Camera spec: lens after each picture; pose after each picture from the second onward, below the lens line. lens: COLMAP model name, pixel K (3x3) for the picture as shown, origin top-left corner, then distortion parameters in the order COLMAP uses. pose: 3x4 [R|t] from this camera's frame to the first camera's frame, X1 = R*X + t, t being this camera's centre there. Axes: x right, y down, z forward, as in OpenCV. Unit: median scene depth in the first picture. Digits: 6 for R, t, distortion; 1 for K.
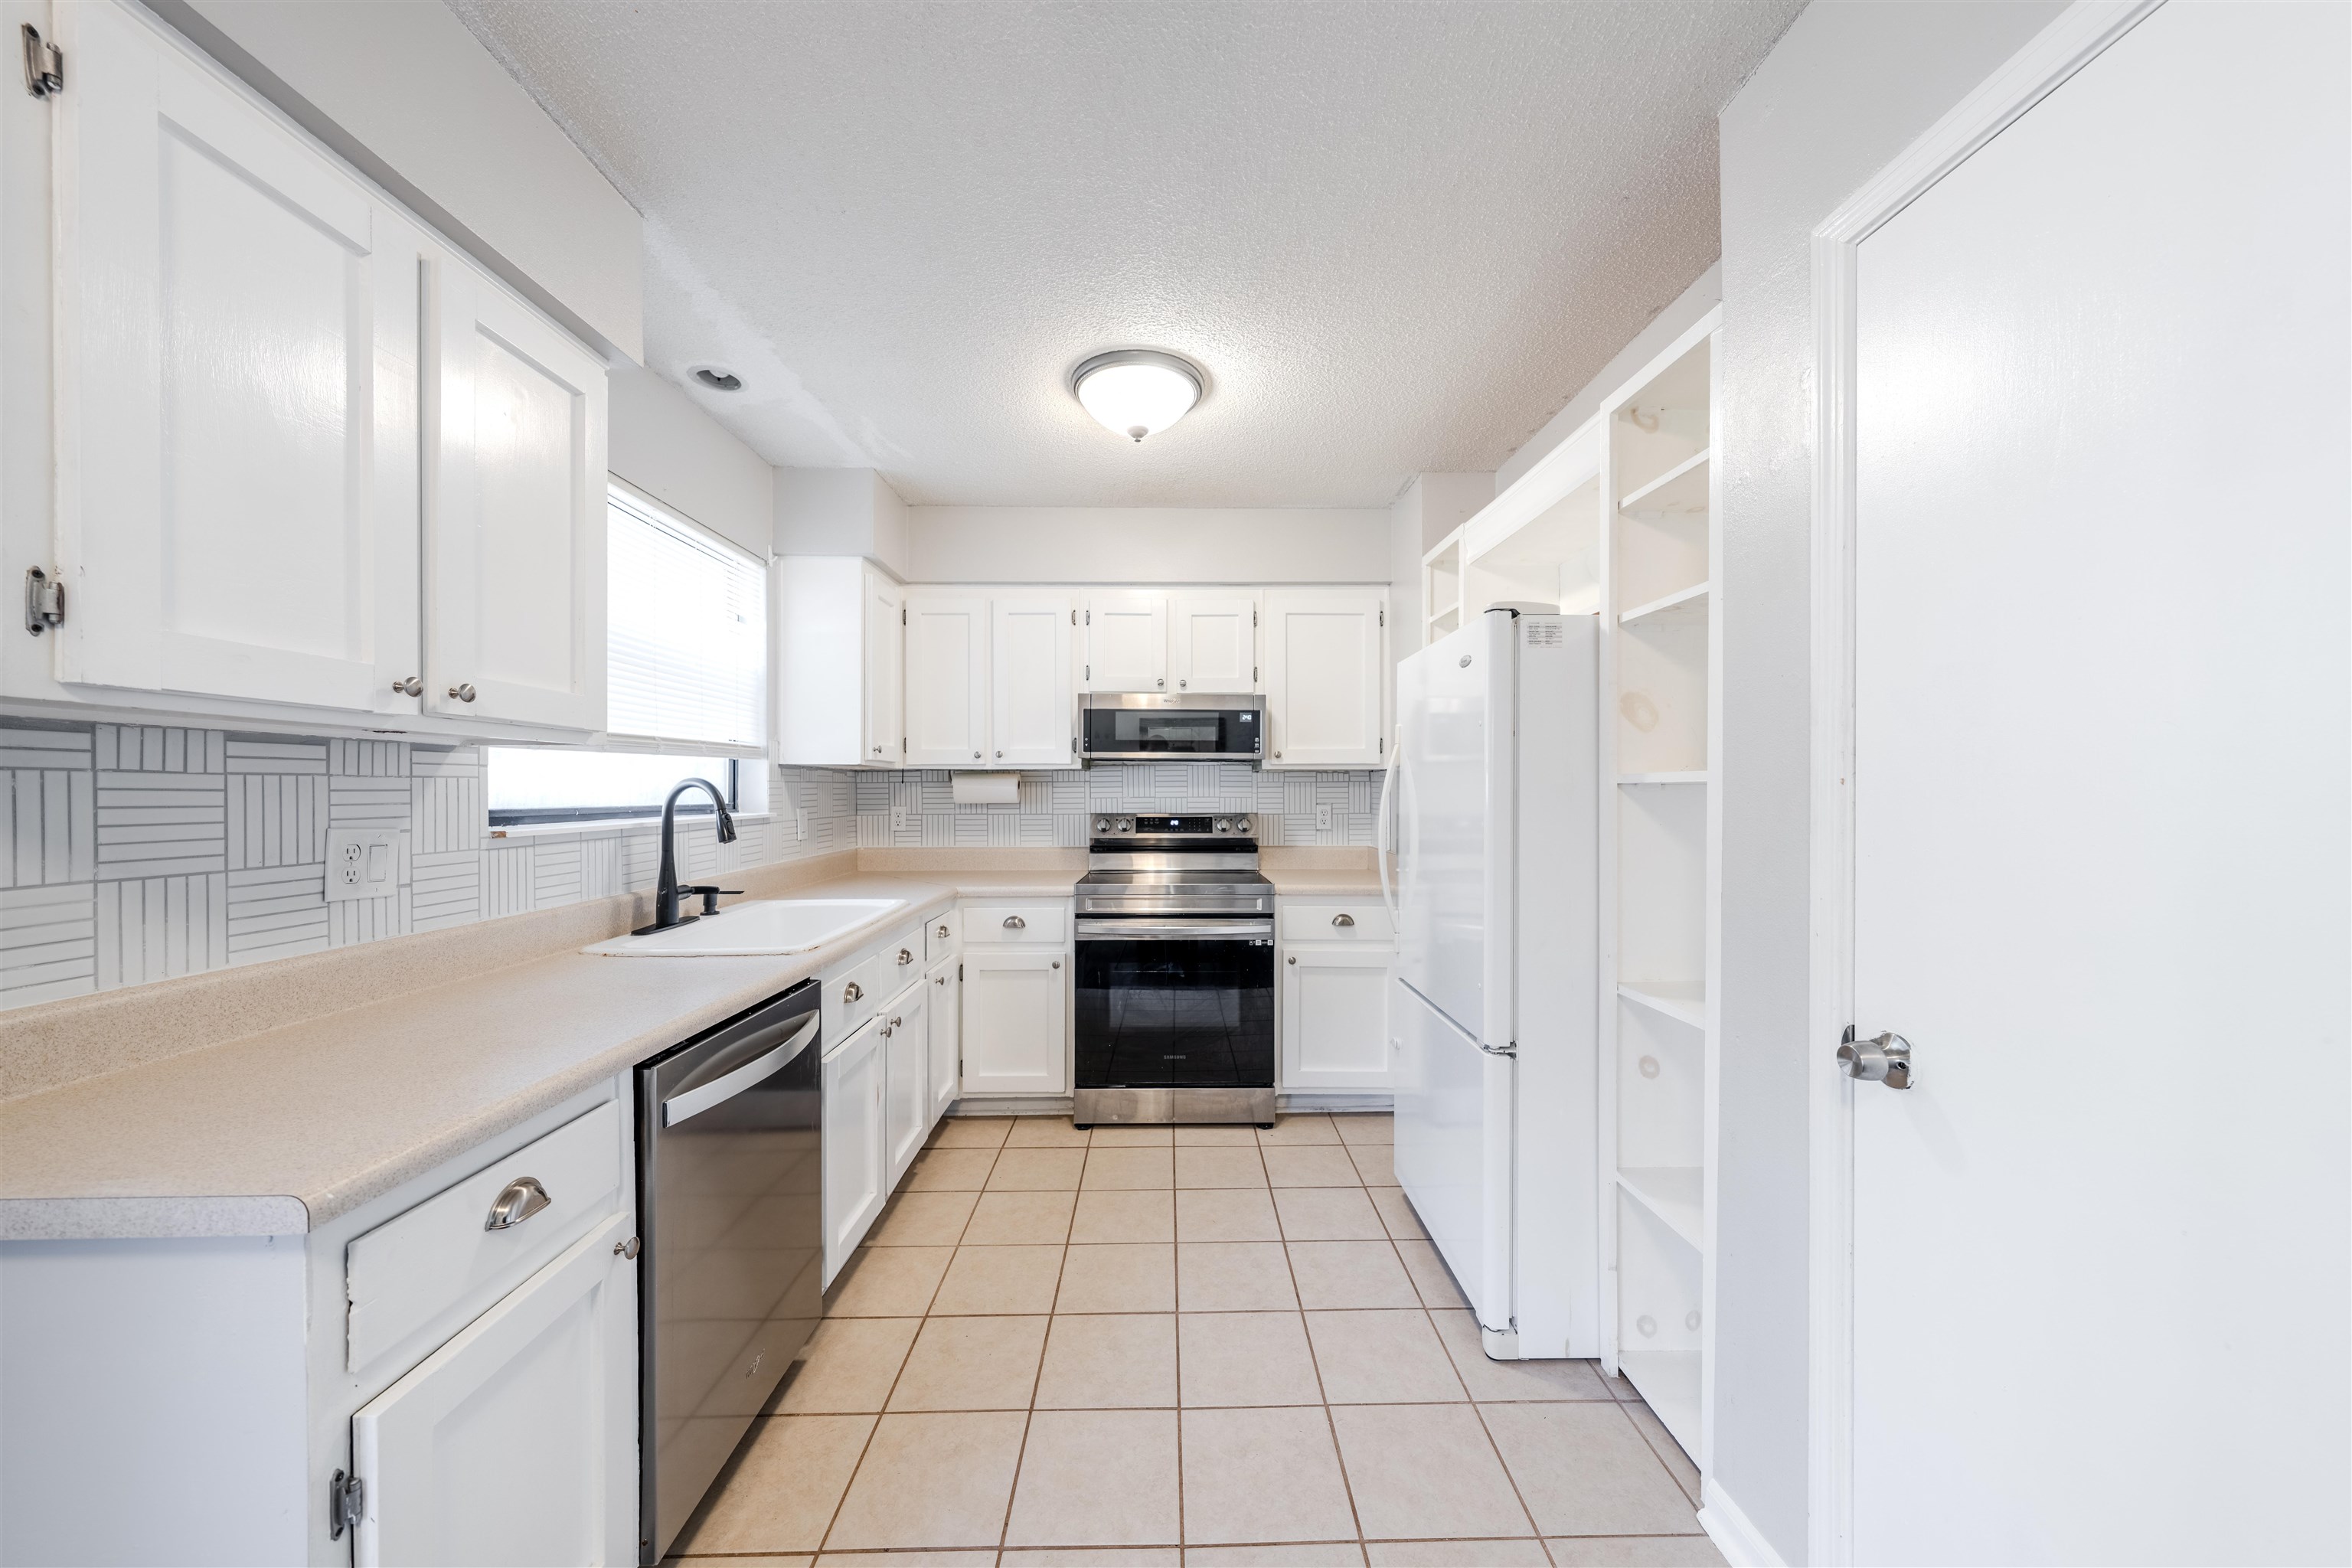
lens RADIAL K [[811.2, 0, 1168.4], [0, 811.2, 786.6], [0, 0, 1]] dist [0.001213, 0.000053]
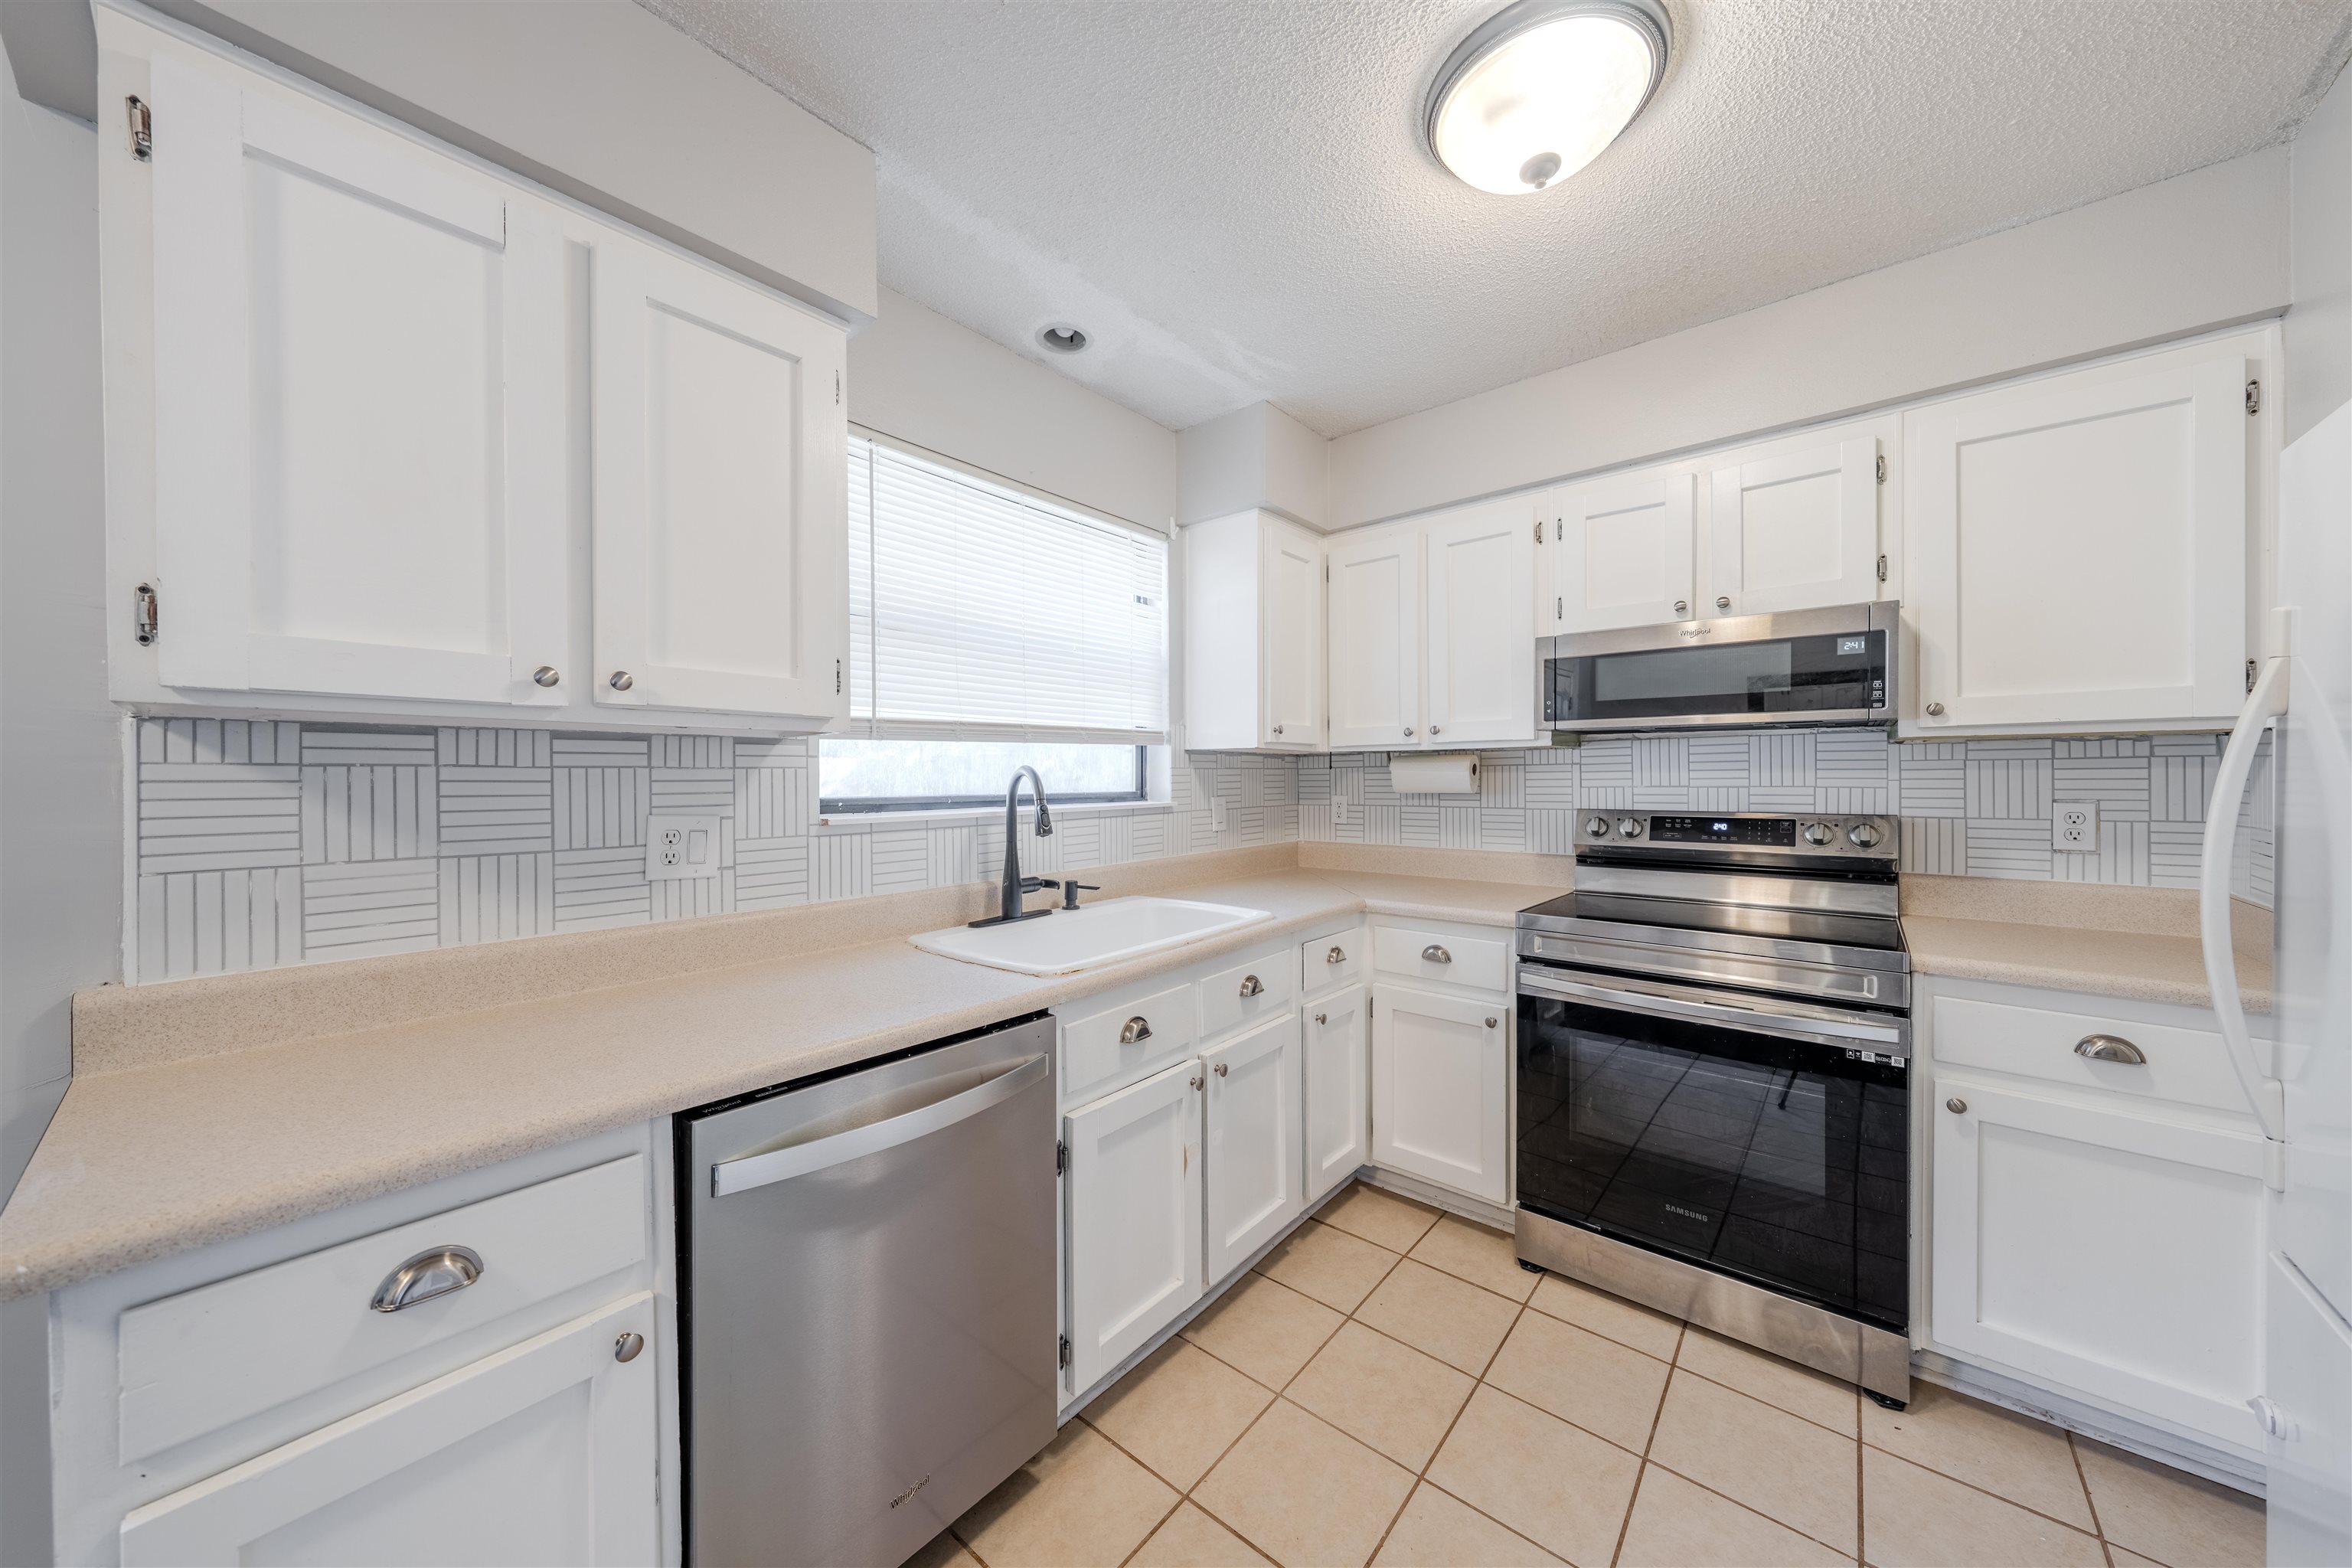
lens RADIAL K [[789.3, 0, 1176.4], [0, 789.3, 779.2], [0, 0, 1]] dist [0.000067, -0.000033]
pose [[0.758040, -0.001449, -0.652206, 0.109752], [0.007433, 0.999952, 0.006418, 0.000301], [0.652165, -0.009713, 0.758015, 0.315103]]
